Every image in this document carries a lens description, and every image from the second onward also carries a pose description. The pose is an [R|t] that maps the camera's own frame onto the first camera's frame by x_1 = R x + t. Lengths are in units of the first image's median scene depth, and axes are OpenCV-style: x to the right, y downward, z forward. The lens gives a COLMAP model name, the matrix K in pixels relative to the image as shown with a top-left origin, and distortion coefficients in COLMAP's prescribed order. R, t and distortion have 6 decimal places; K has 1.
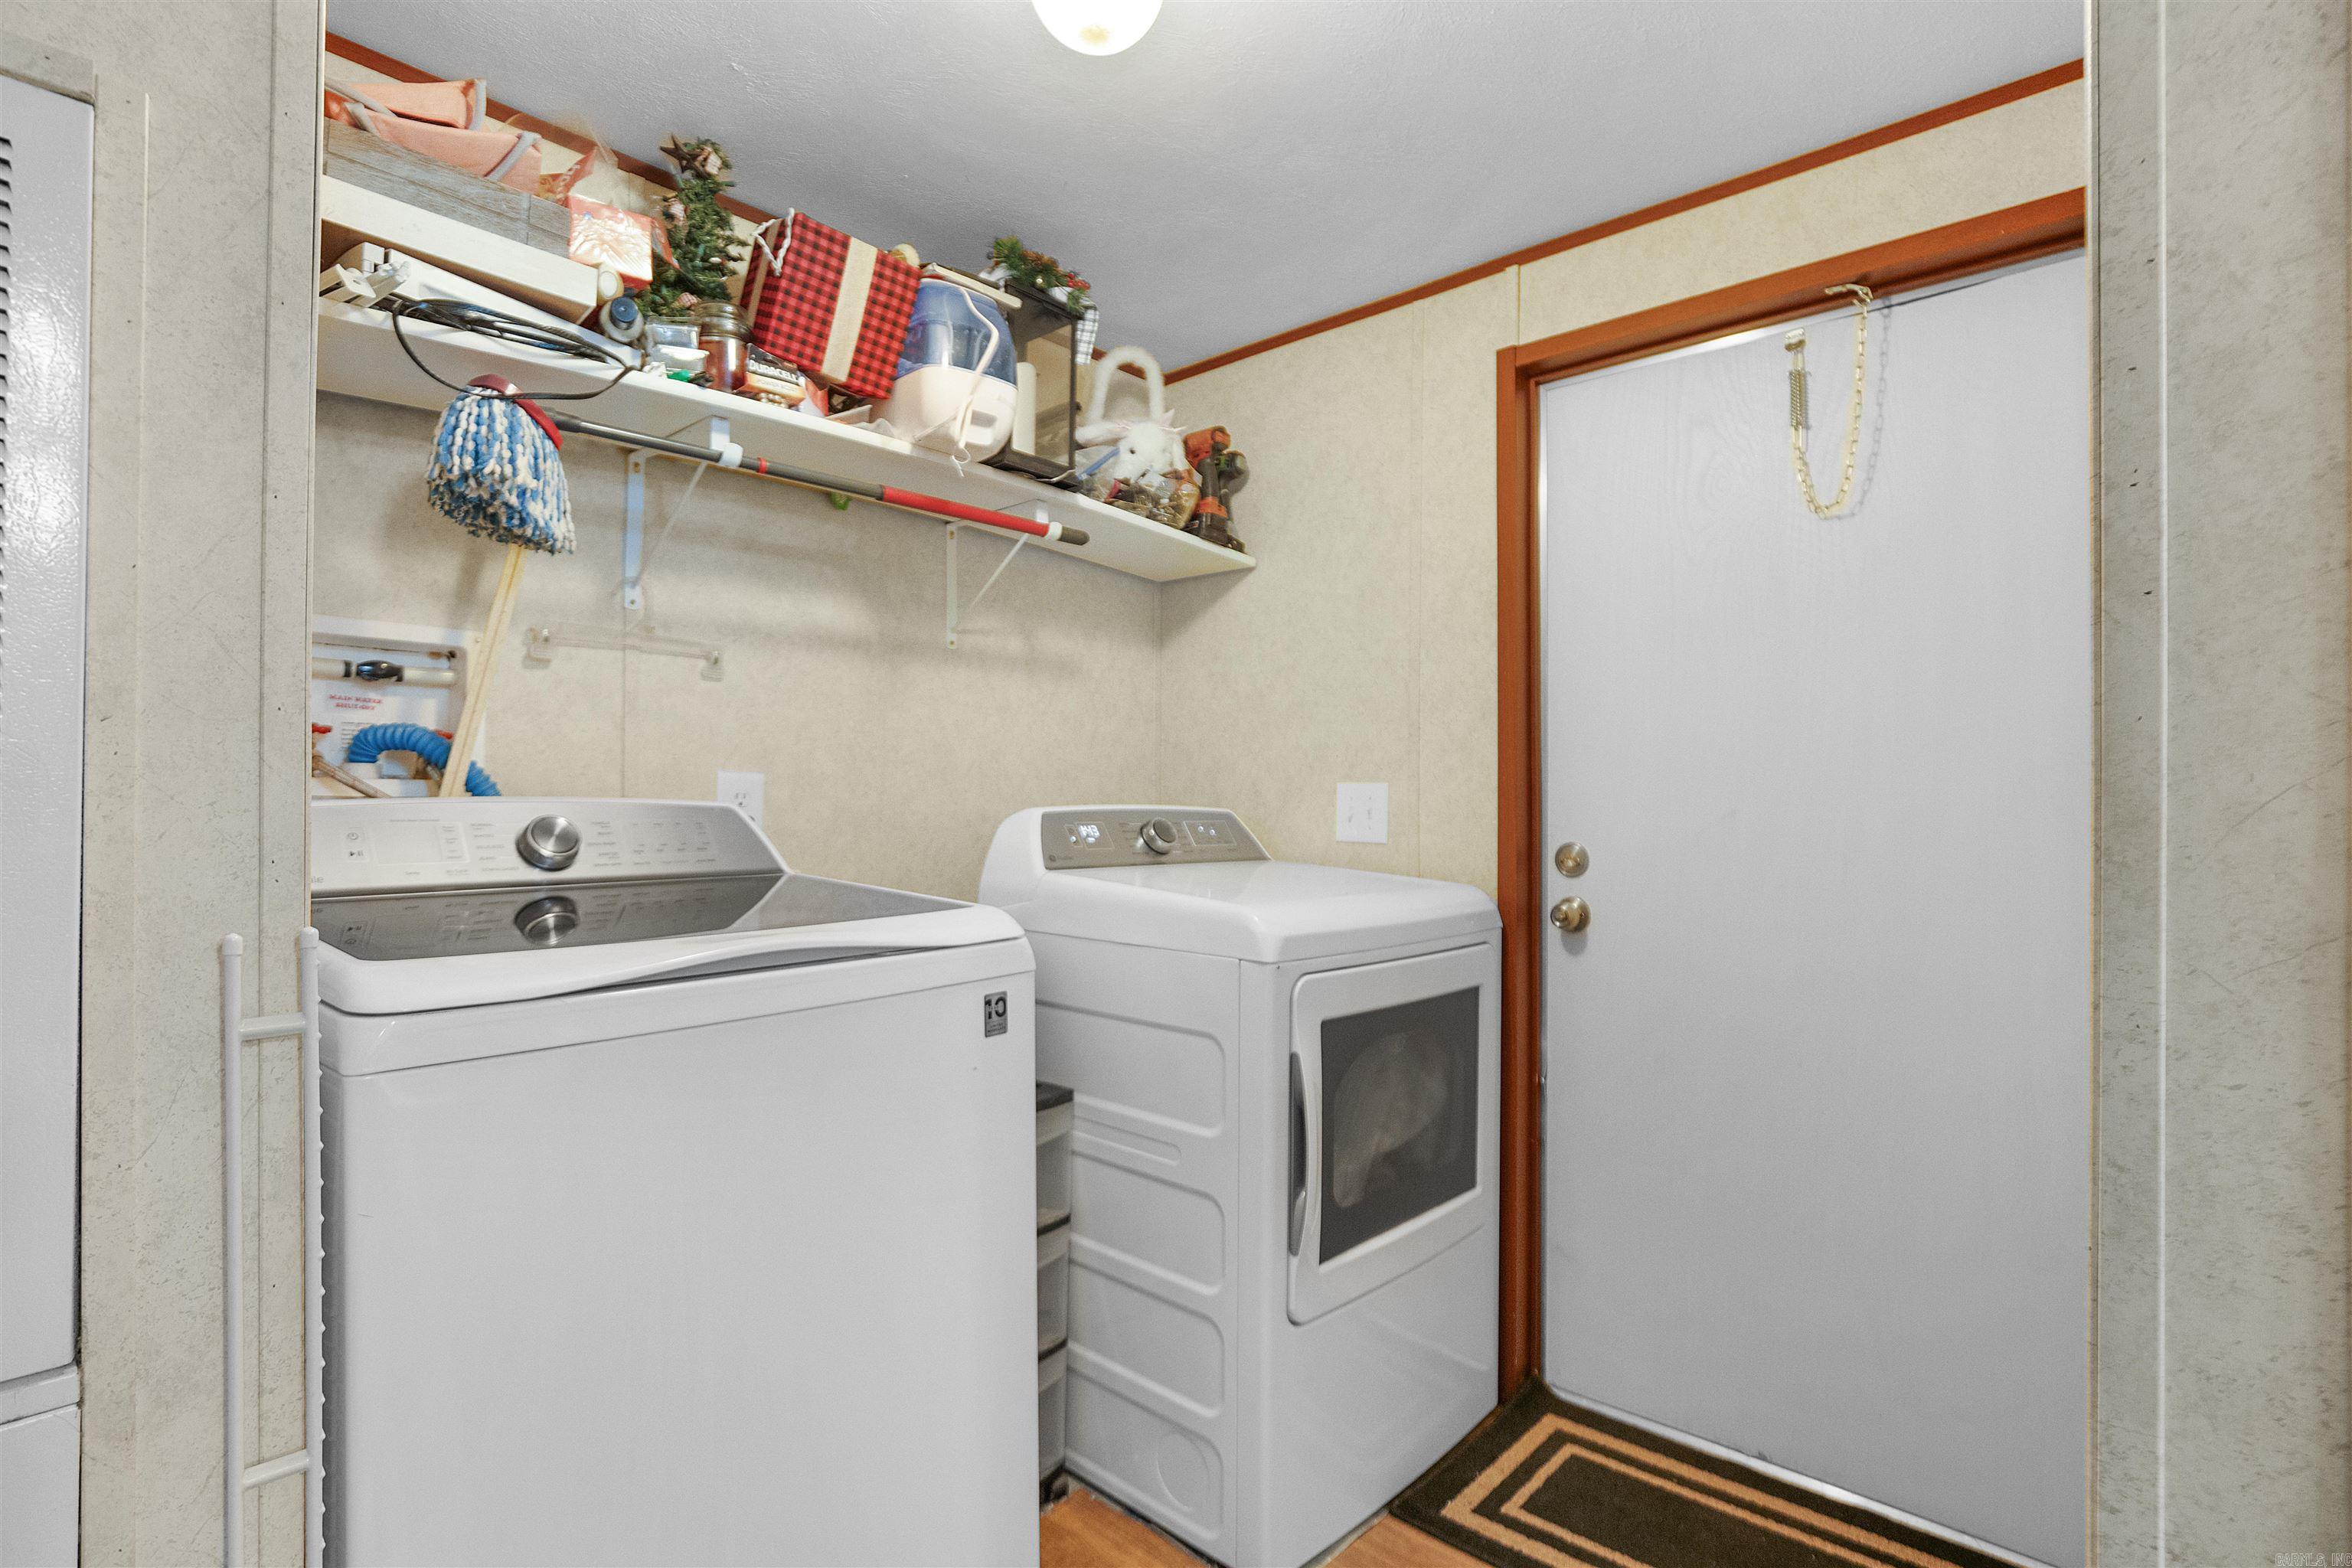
lens RADIAL K [[1132.3, 0, 1189.9], [0, 1132.3, 828.8], [0, 0, 1]] dist [-0.008739, 0.000370]
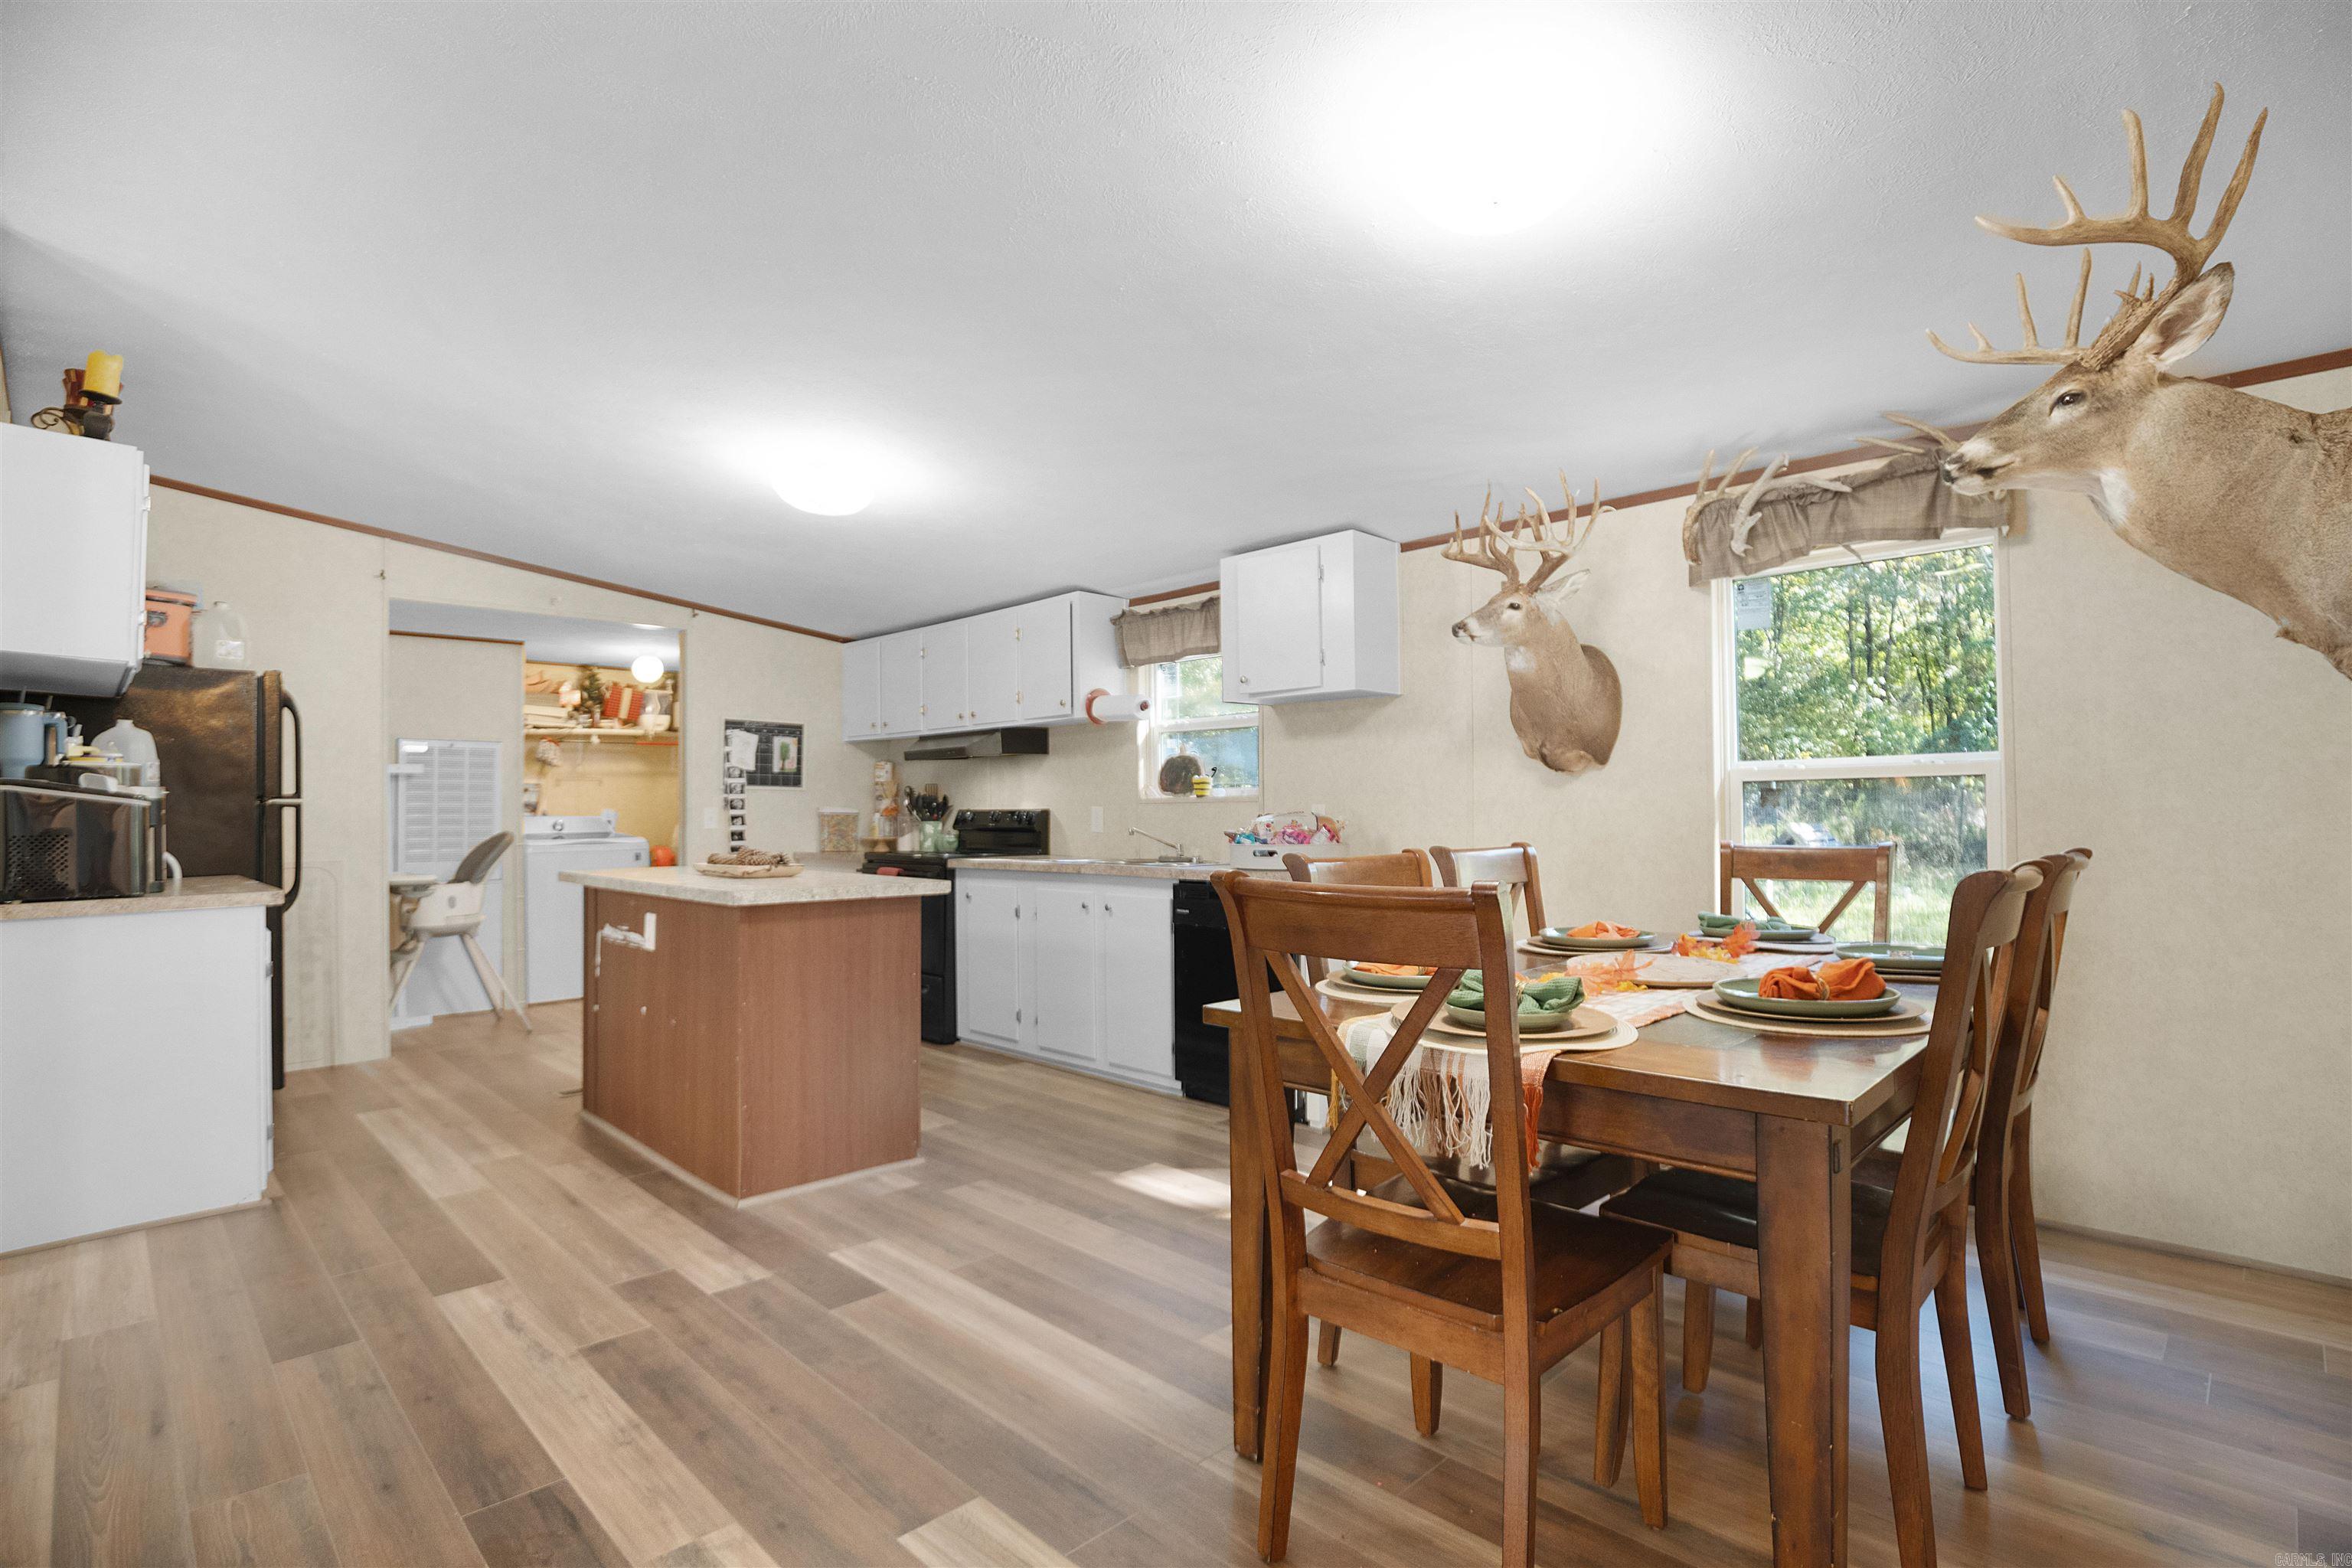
lens RADIAL K [[1126.9, 0, 1176.0], [0, 1126.9, 784.0], [0, 0, 1]] dist [-0.020237, -0.000350]
pose [[0.998571, -0.014592, -0.051413, 2.224848], [0.012692, 0.999231, -0.037091, 0.041963], [0.051915, 0.036386, 0.997988, -3.498684]]
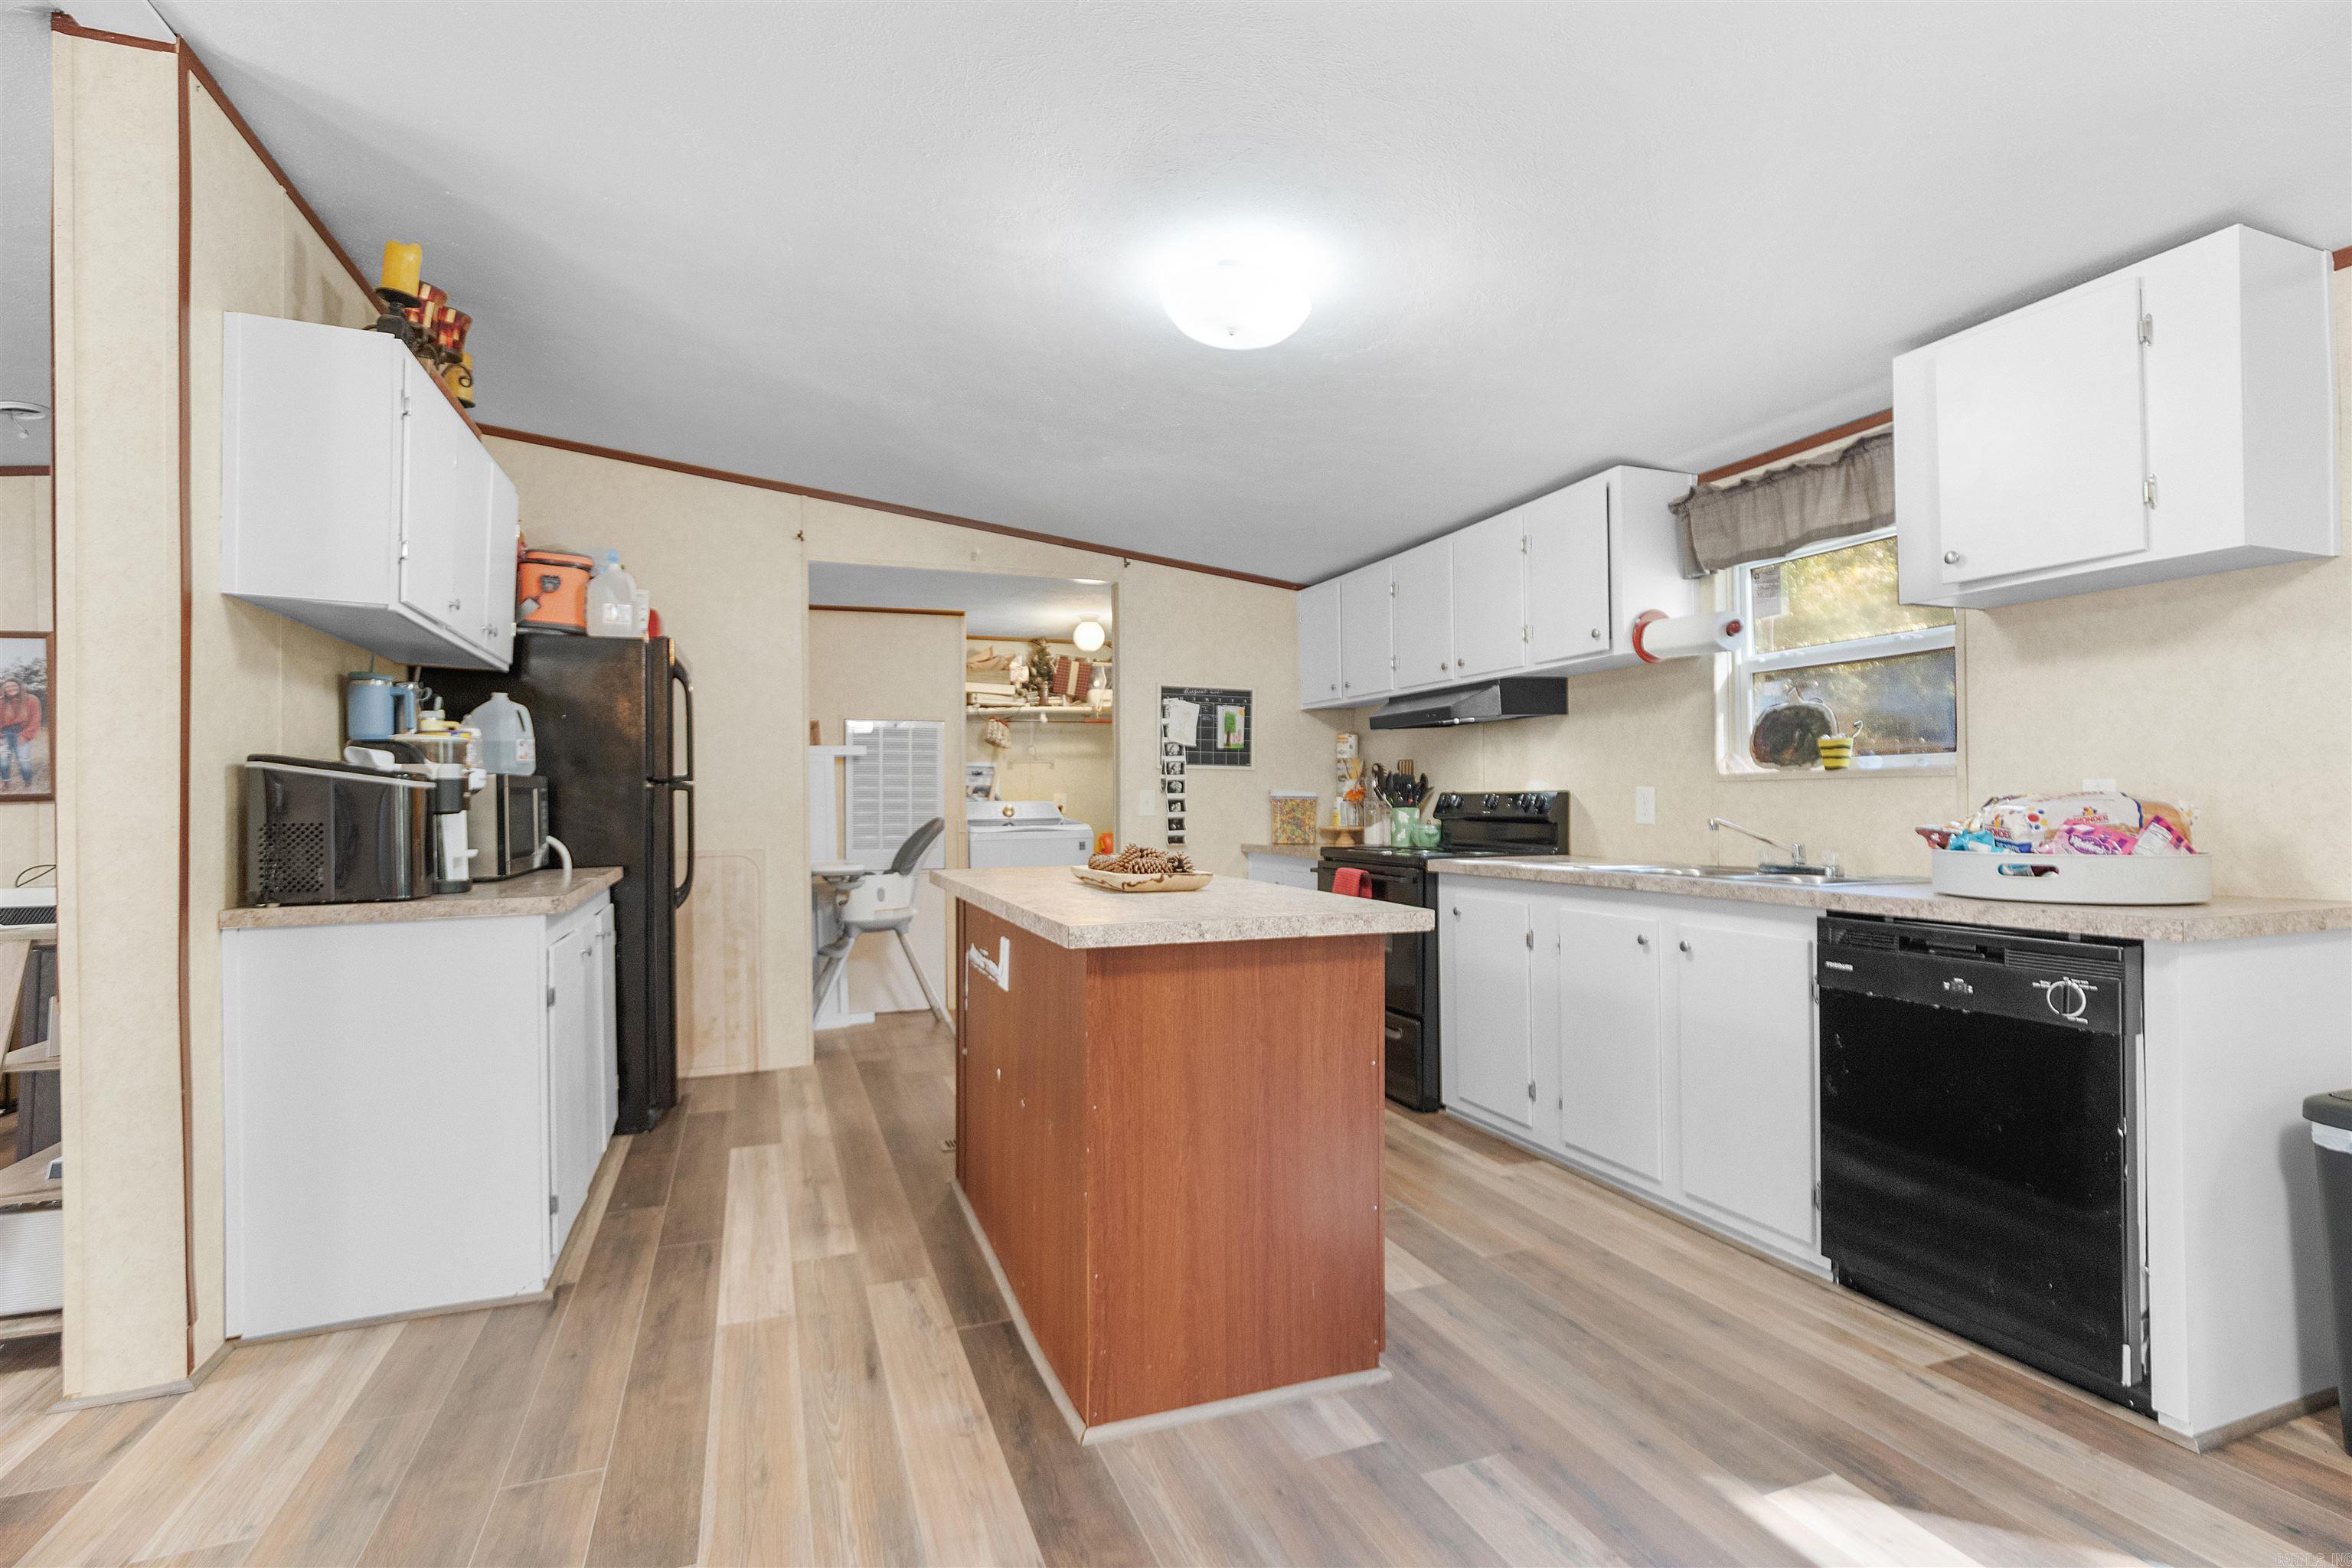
lens RADIAL K [[1112.7, 0, 1182.9], [0, 1112.7, 797.9], [0, 0, 1]] dist [-0.008846, 0.000200]
pose [[0.893135, -0.013641, -0.449581, 1.980339], [0.007232, 0.999846, -0.015970, 0.033537], [0.449730, 0.011012, 0.893097, -2.563621]]
